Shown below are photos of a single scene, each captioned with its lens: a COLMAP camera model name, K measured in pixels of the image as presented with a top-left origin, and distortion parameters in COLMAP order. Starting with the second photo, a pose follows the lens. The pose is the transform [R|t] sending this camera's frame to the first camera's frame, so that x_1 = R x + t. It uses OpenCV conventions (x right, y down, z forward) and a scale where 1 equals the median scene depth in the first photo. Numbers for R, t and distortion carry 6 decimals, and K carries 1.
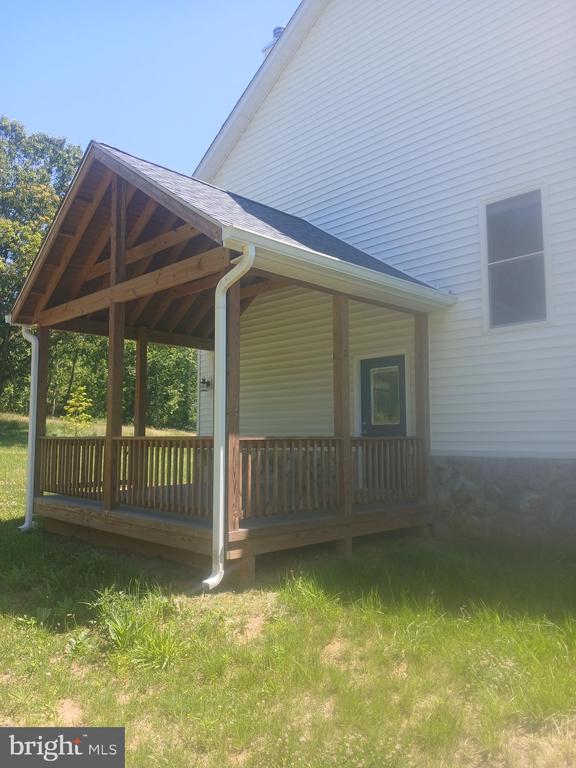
lens RADIAL K [[599.9, 0, 285.3], [0, 599.9, 386.7], [0, 0, 1]] dist [0.119330, -0.272012]
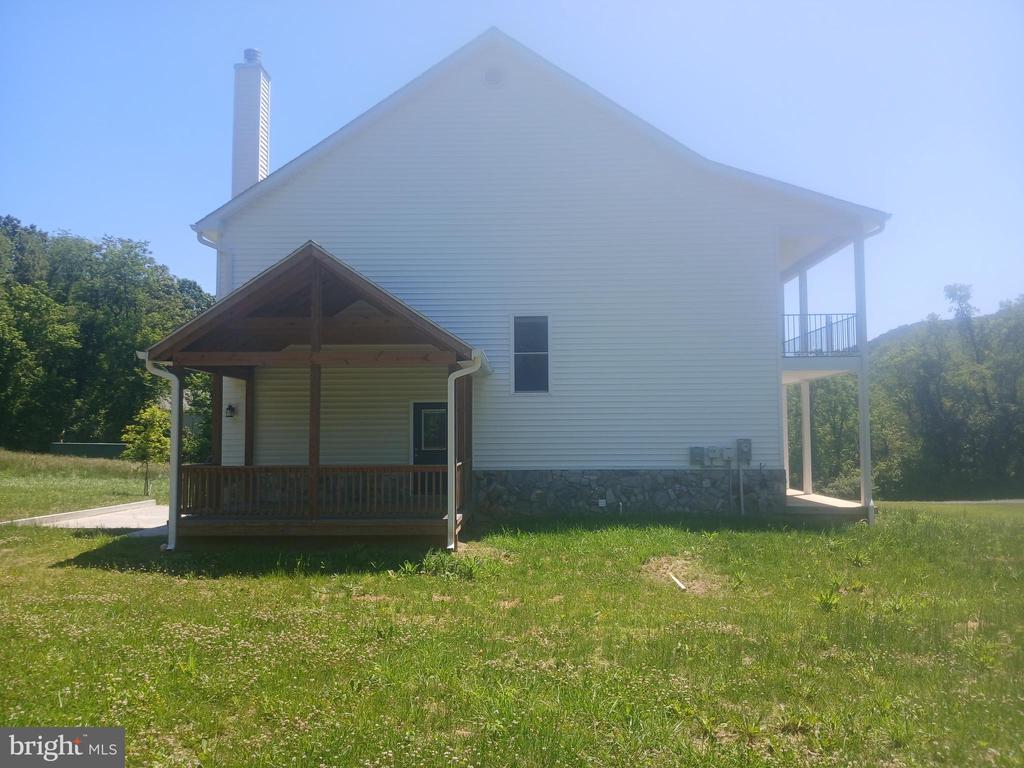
lens RADIAL K [[799.8, 0, 510.5], [0, 799.8, 387.2], [0, 0, 1]] dist [0.119330, -0.272012]
pose [[0.713050, 0.042436, 0.699828, -1.190138], [-0.055037, 0.998474, -0.004469, -0.099012], [-0.698950, -0.035329, 0.714298, -0.547804]]
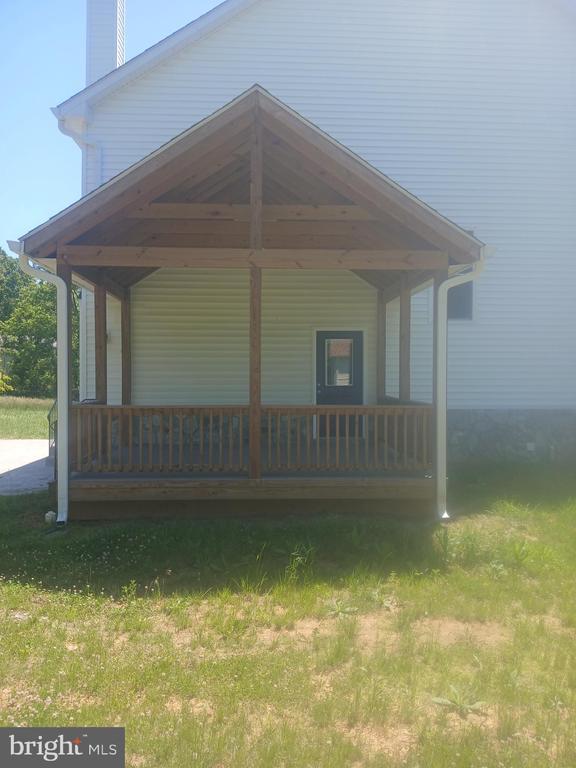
lens RADIAL K [[599.9, 0, 285.3], [0, 599.9, 386.7], [0, 0, 1]] dist [0.119330, -0.272012]
pose [[0.659581, -0.009017, 0.751579, -0.962865], [-0.064182, 0.995600, 0.068270, -0.014810], [-0.748888, -0.093267, 0.656100, 0.306664]]
